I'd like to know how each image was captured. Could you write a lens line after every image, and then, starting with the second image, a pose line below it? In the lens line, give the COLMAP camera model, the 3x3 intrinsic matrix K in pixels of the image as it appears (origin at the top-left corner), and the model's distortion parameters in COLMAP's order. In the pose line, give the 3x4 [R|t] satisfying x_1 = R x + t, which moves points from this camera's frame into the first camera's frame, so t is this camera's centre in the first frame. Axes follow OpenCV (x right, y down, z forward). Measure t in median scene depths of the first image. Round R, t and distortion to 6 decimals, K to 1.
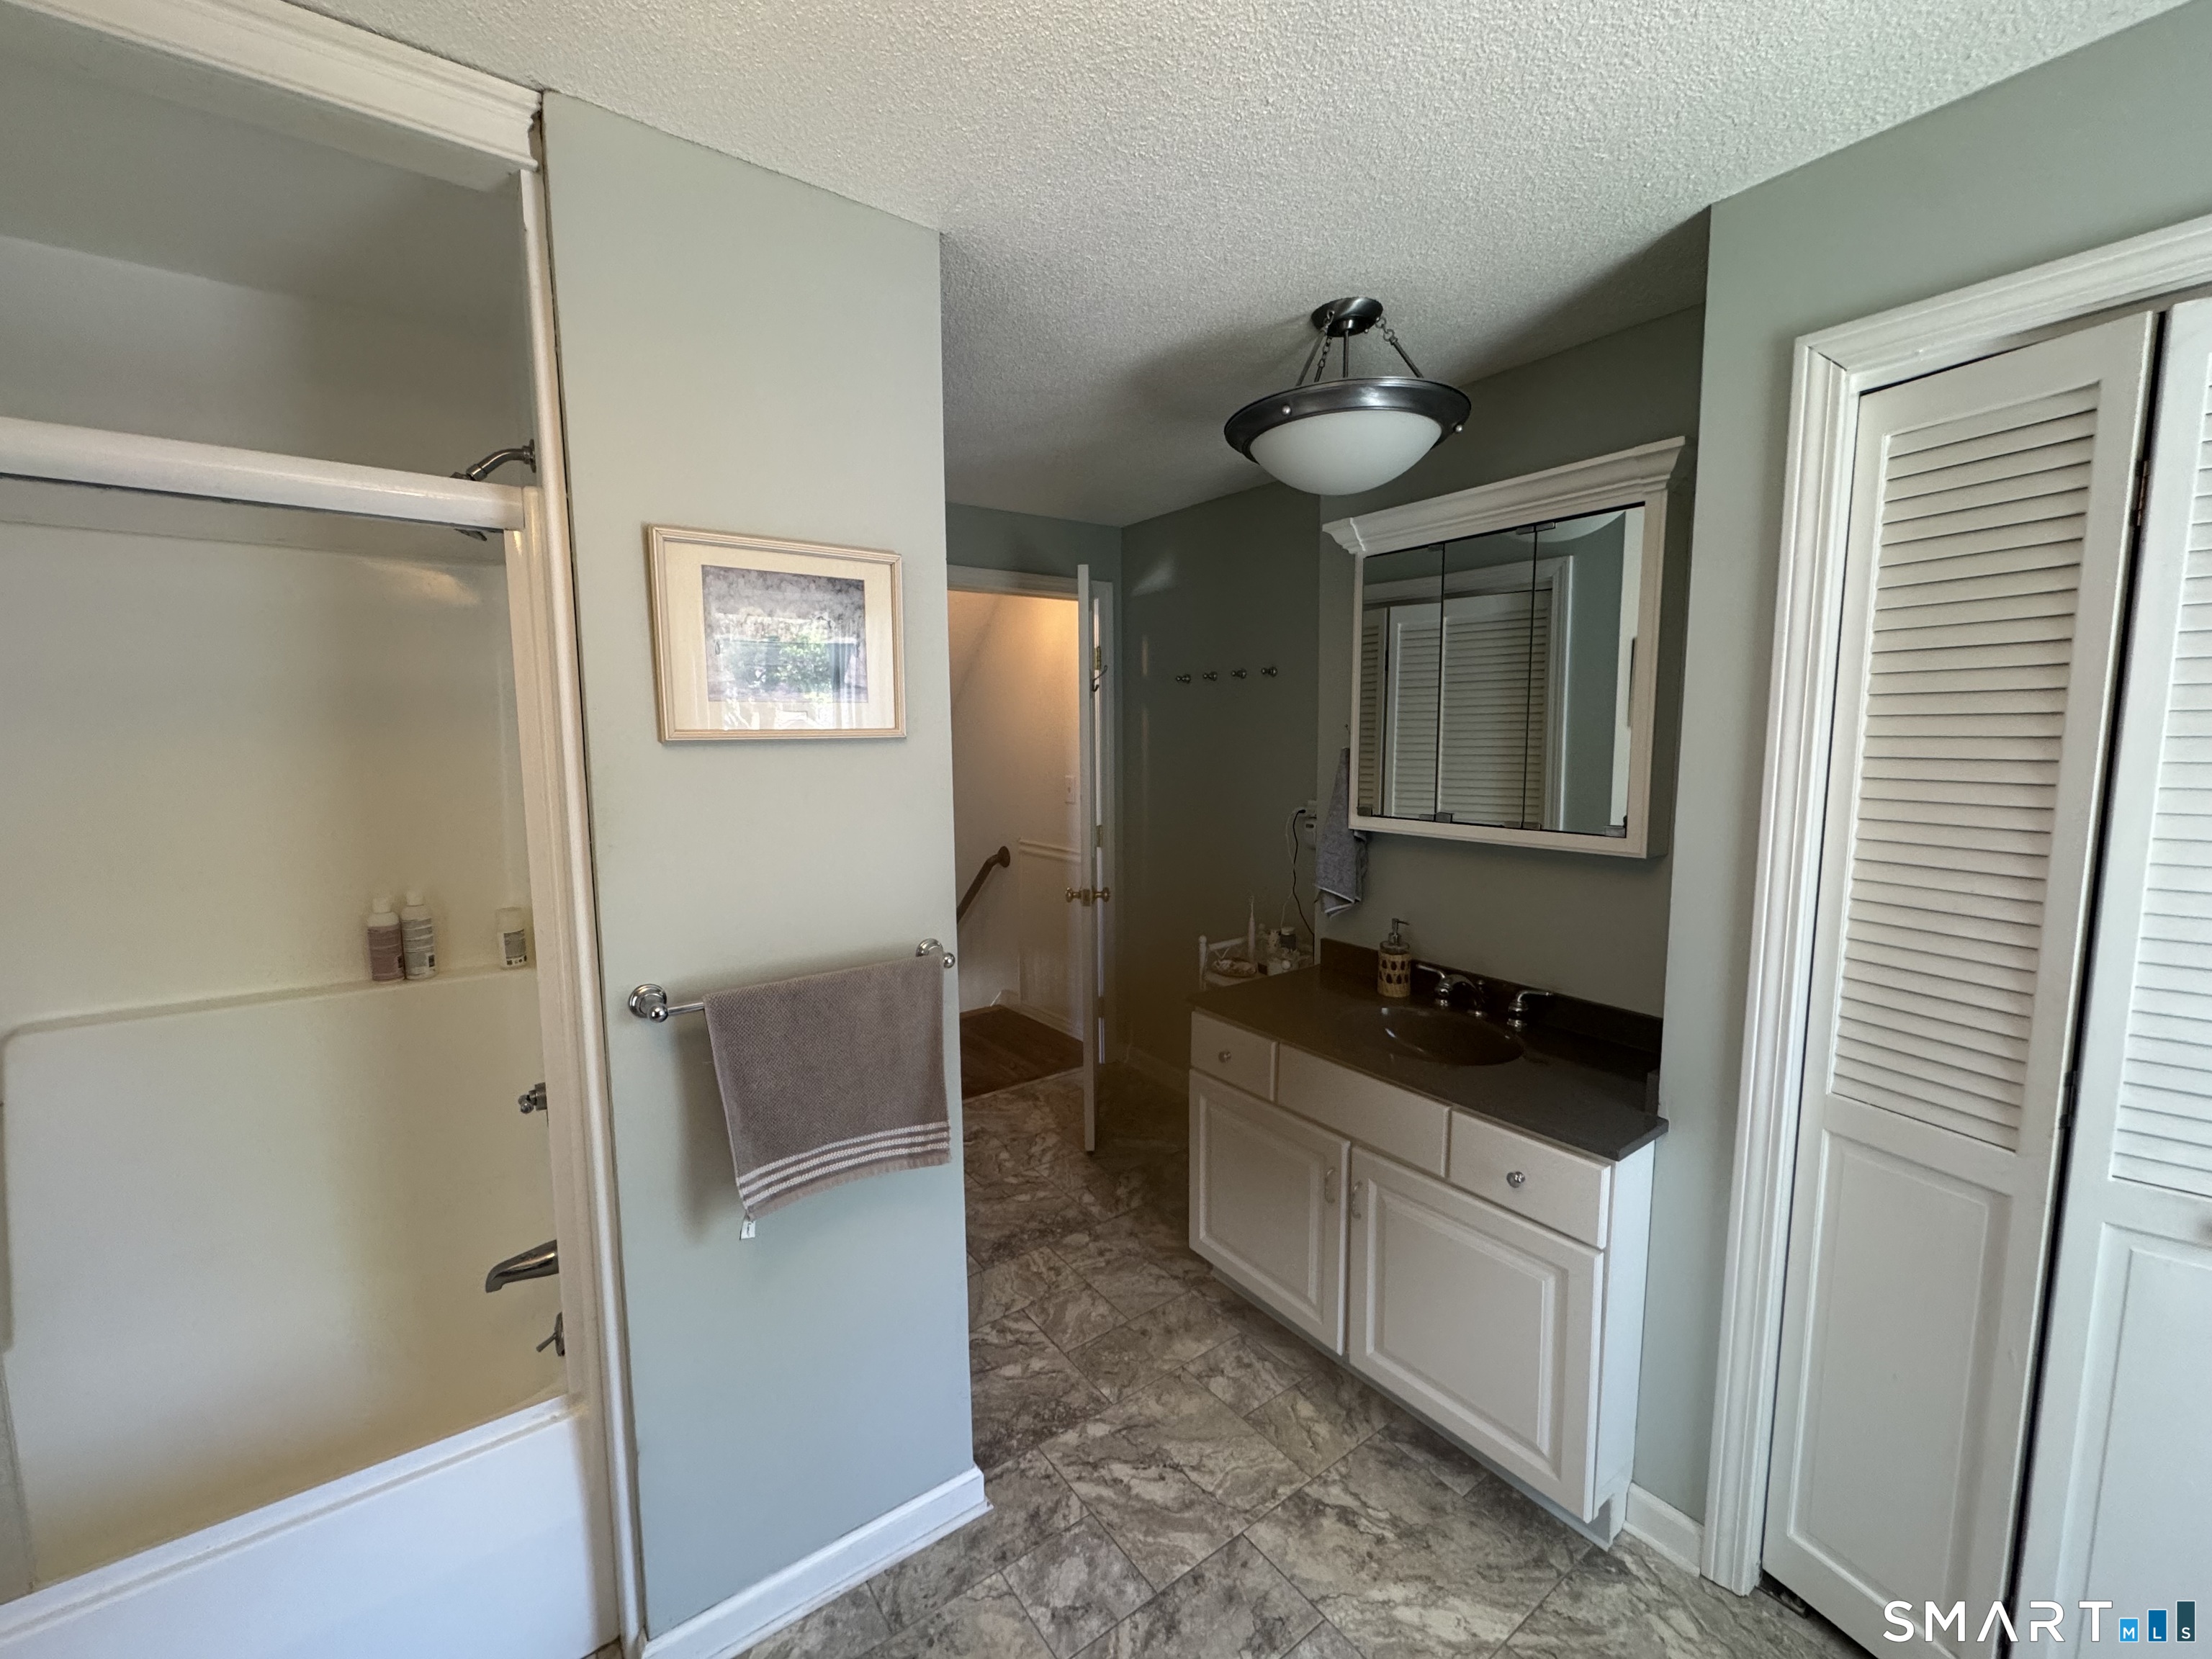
lens RADIAL K [[886.8, 0, 1102.2], [0, 886.8, 830.2], [0, 0, 1]] dist [-0.003388, 0.000180]
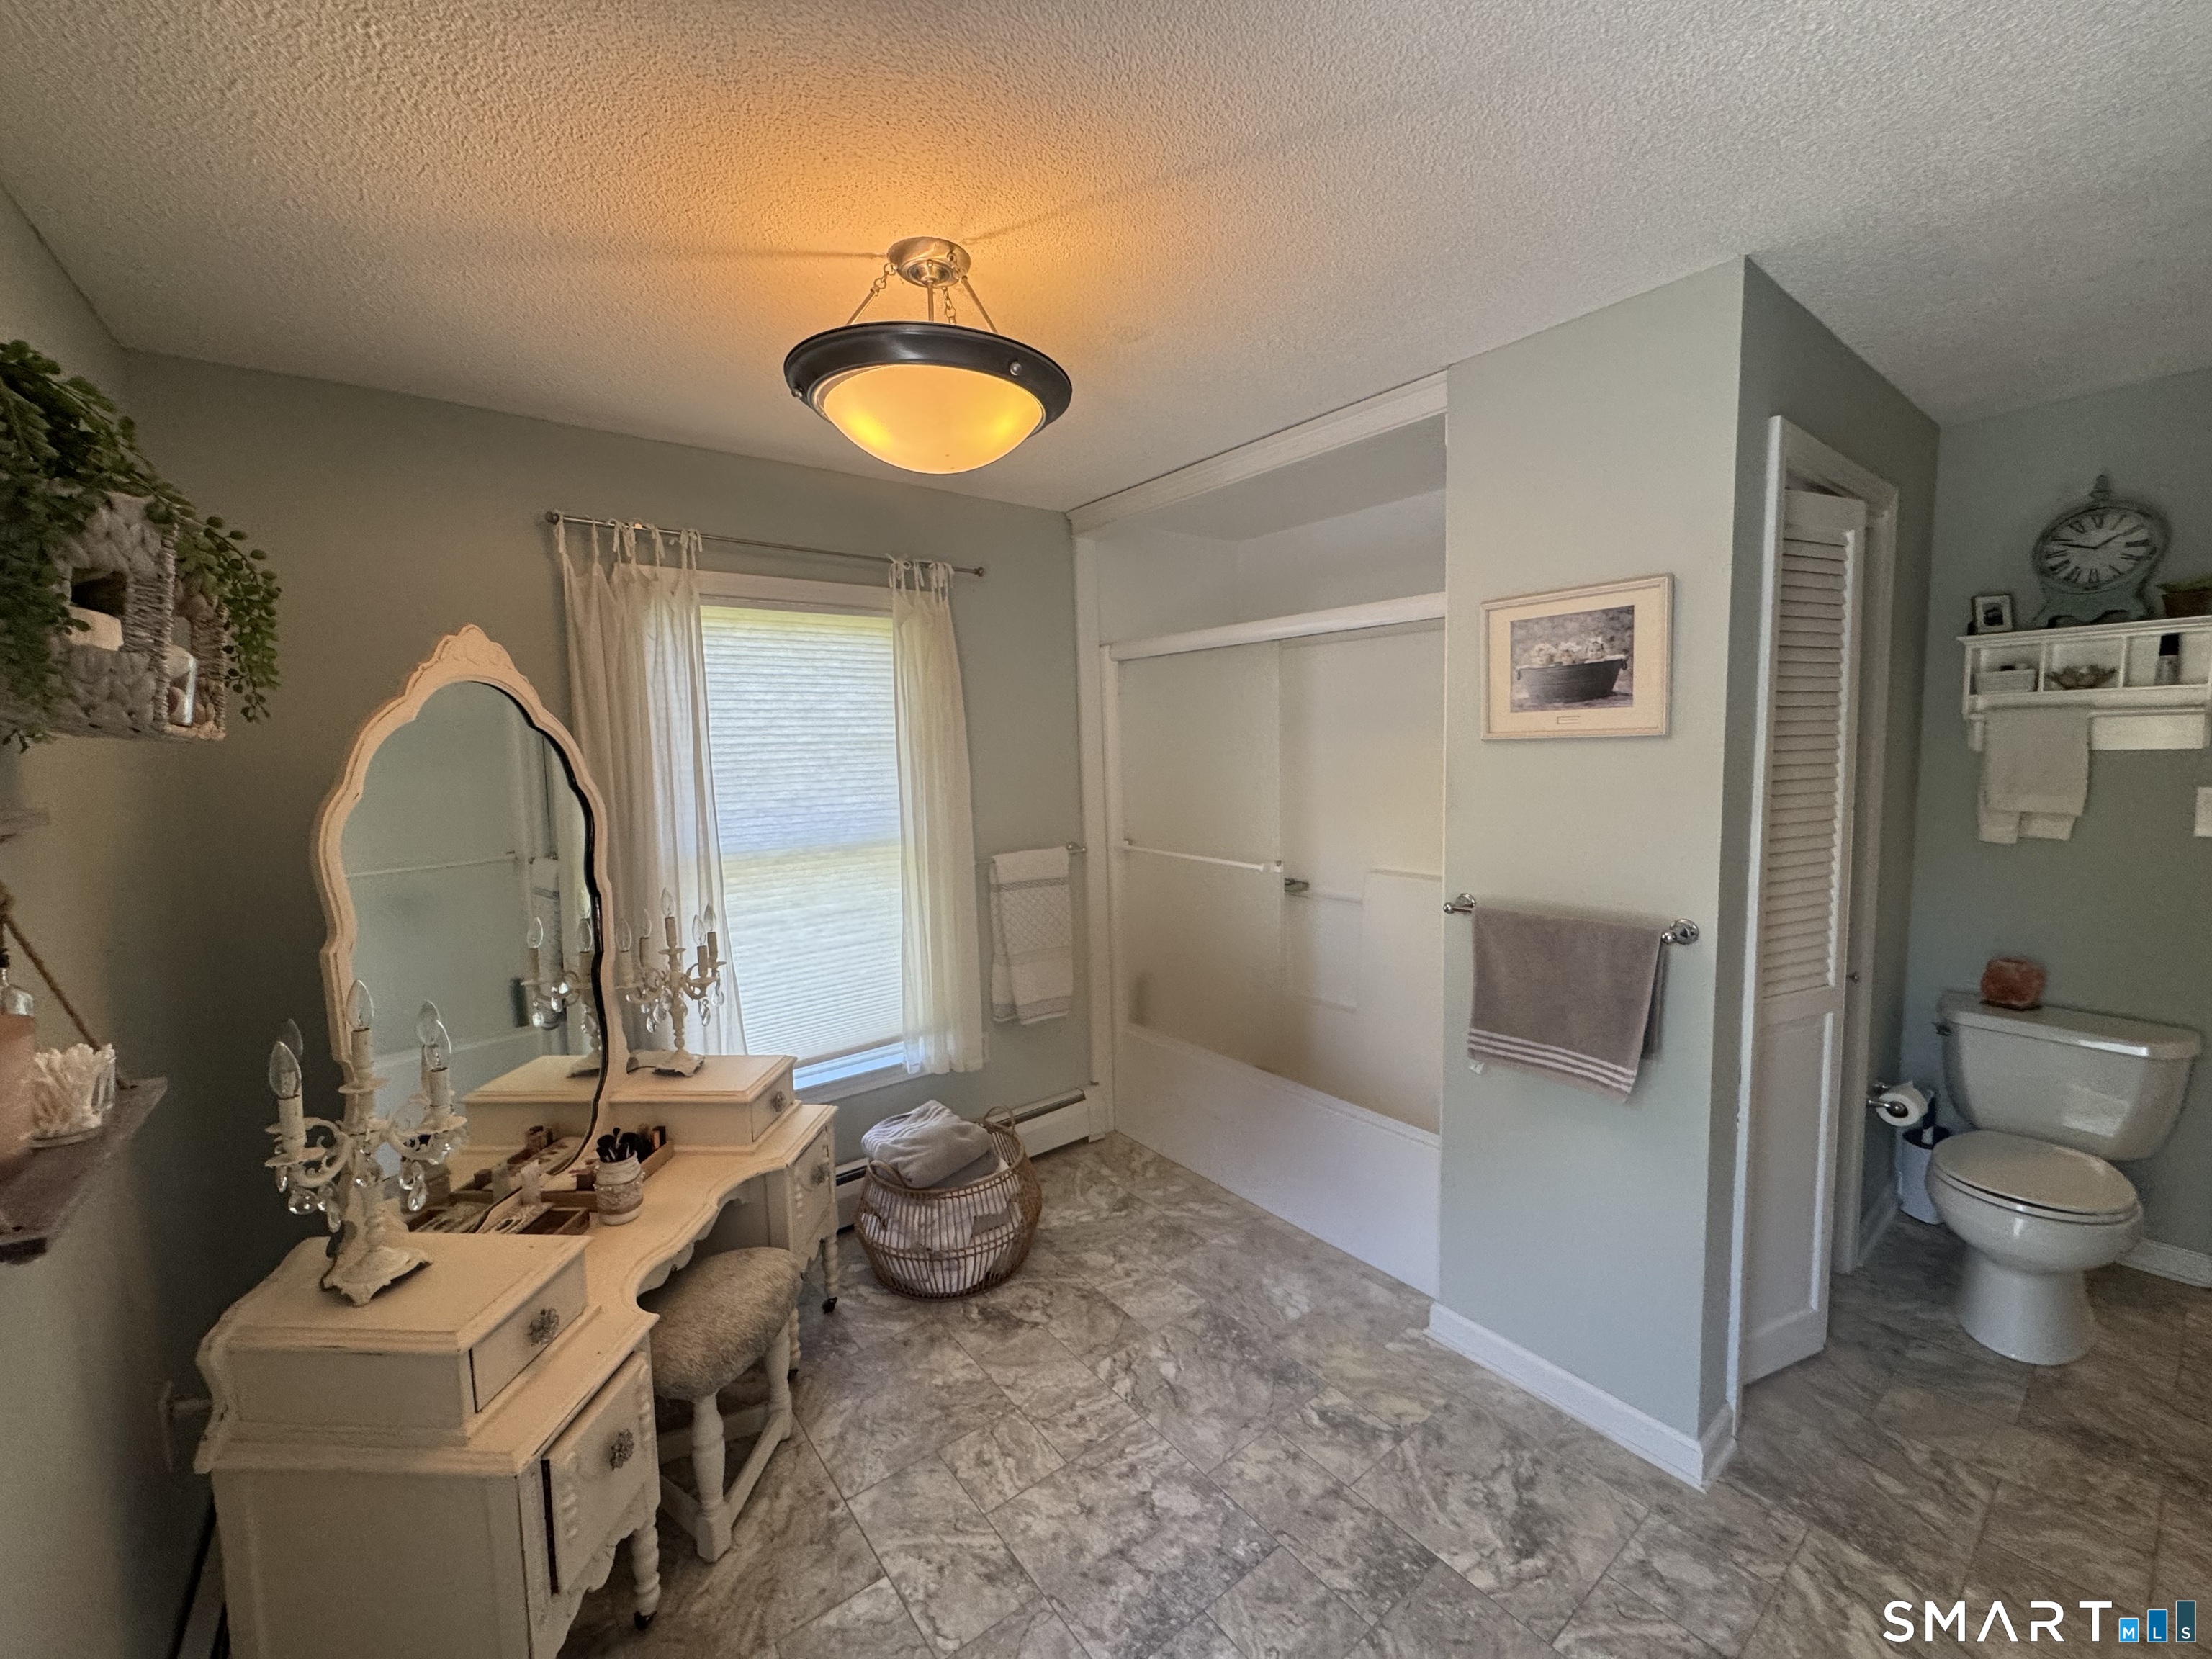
lens RADIAL K [[886.8, 0, 1102.2], [0, 886.8, 830.2], [0, 0, 1]] dist [-0.003388, 0.000180]
pose [[0.034105, 0.108063, -0.993559, 0.841883], [-0.081597, 0.991119, 0.104996, -0.041273], [0.996082, 0.077491, 0.042619, 0.226444]]
